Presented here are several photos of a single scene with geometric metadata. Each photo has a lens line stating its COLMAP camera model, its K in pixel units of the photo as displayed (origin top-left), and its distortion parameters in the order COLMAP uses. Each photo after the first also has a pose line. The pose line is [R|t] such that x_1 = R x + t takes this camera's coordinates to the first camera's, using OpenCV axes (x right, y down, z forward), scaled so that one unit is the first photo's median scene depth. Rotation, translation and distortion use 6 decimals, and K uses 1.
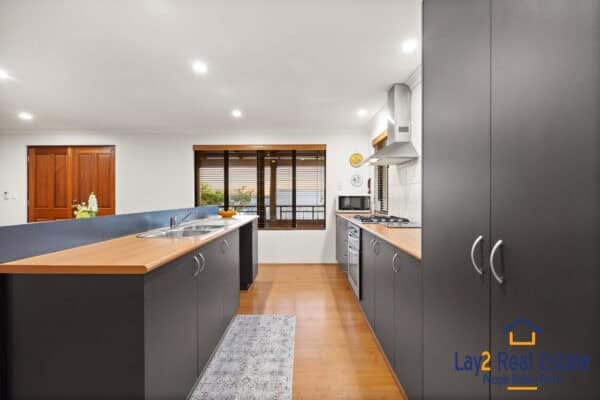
lens RADIAL K [[239.0, 0, 300.0], [0, 239.0, 200.0], [0, 0, 1]] dist [0.002942, 0.000175]
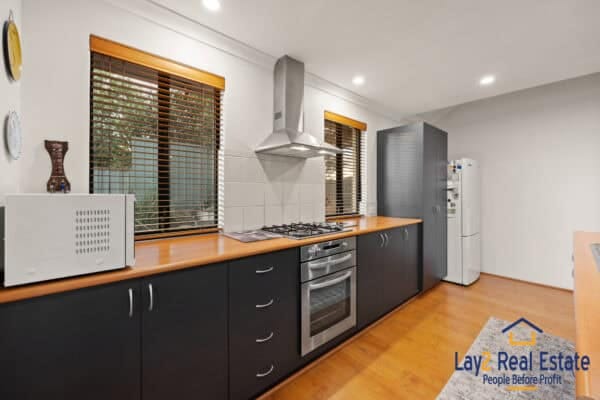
lens RADIAL K [[236.2, 0, 300.0], [0, 236.2, 200.0], [0, 0, 1]] dist [-0.016009, -0.000013]
pose [[-0.654754, -0.021031, 0.755549, -0.128246], [0.007831, 0.999370, 0.034604, -0.022898], [-0.755801, 0.028574, -0.654178, 0.929184]]
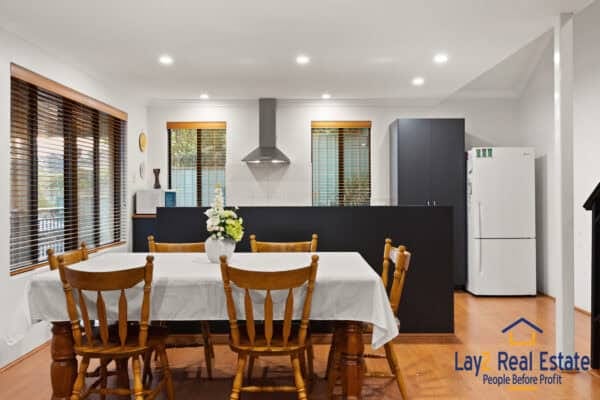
lens RADIAL K [[508.3, 0, 300.0], [0, 508.3, 200.0], [0, 0, 1]] dist [-0.002791, 0.002524]
pose [[-0.001125, -0.012976, 0.999915, -1.277258], [0.014132, 0.999816, 0.012991, -0.005311], [-0.999900, 0.014145, -0.000941, 0.530193]]
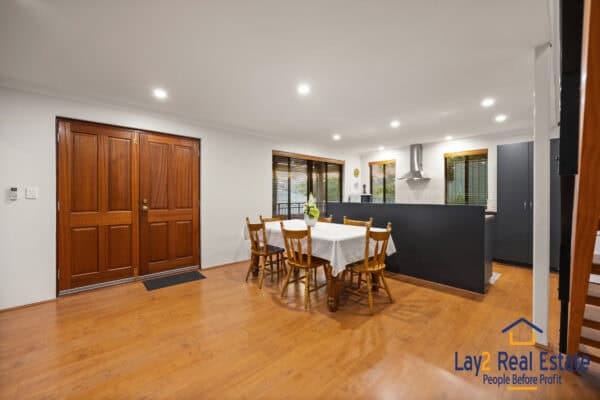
lens RADIAL K [[243.3, 0, 300.0], [0, 243.3, 200.0], [0, 0, 1]] dist [0.003028, 0.000453]
pose [[0.732555, -0.010671, 0.680625, -1.123367], [0.007779, 0.999943, 0.007305, -0.001649], [-0.680664, -0.000057, 0.732596, 0.079702]]
